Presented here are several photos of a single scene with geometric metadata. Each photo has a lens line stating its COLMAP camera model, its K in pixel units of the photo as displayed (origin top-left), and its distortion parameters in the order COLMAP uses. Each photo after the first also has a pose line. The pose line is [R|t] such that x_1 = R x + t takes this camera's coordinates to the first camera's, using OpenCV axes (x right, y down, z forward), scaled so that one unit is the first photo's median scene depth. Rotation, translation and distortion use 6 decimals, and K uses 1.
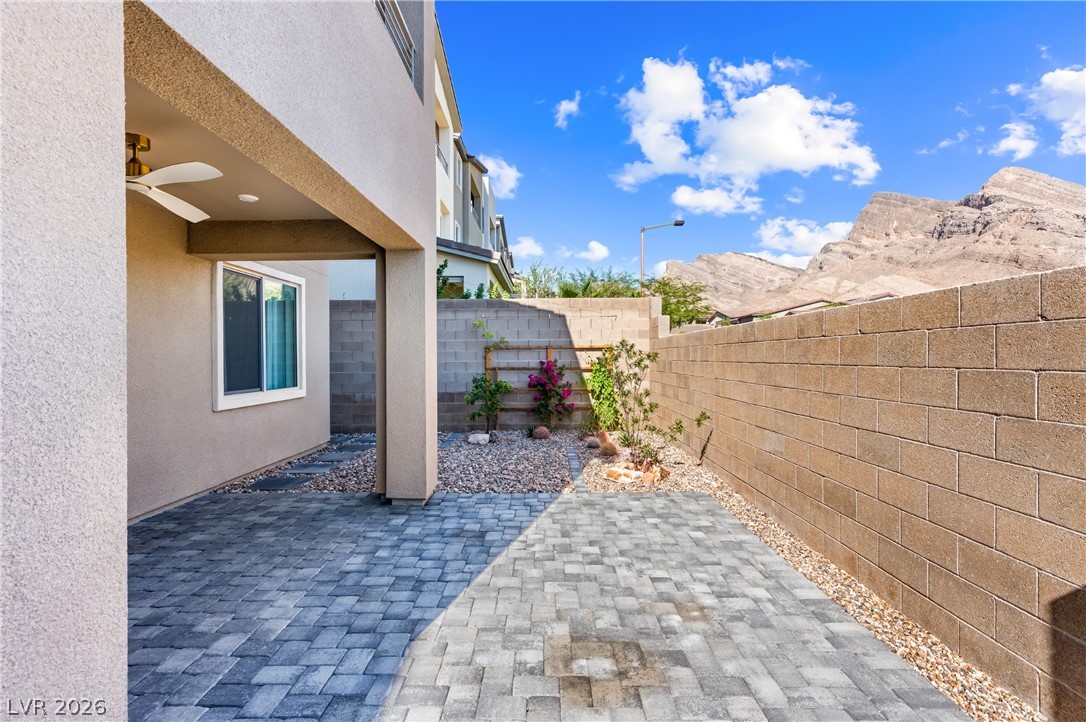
lens RADIAL K [[513.5, 0, 543.0], [0, 513.5, 361.0], [0, 0, 1]] dist [0.000469, 0.000194]
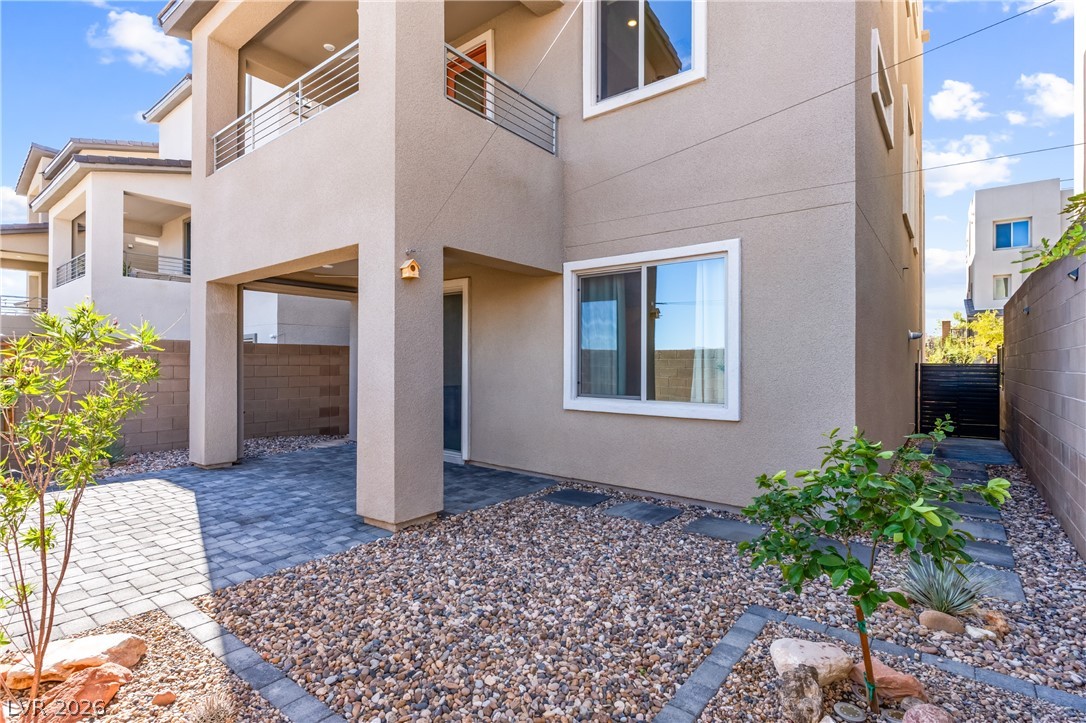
lens RADIAL K [[518.8, 0, 544.2], [0, 518.8, 359.0], [0, 0, 1]] dist [0.000433, 0.001662]
pose [[-0.608307, -0.005261, -0.793685, 0.349567], [-0.005779, 0.999981, -0.002199, -0.008298], [0.793681, 0.003249, -0.608326, 2.082983]]
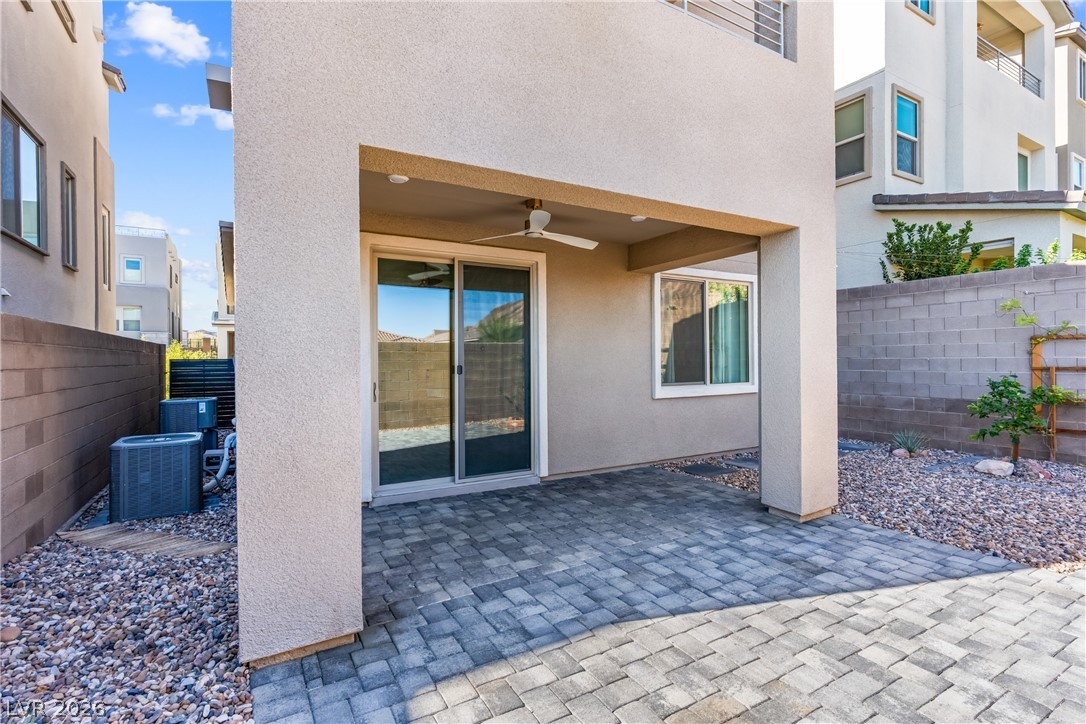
lens RADIAL K [[518.8, 0, 544.2], [0, 518.8, 359.5], [0, 0, 1]] dist [0.000433, 0.001662]
pose [[0.510326, 0.003908, -0.859972, 0.345793], [-0.001298, 0.999992, 0.003774, 0.002763], [0.859980, -0.000810, 0.510327, 0.205531]]
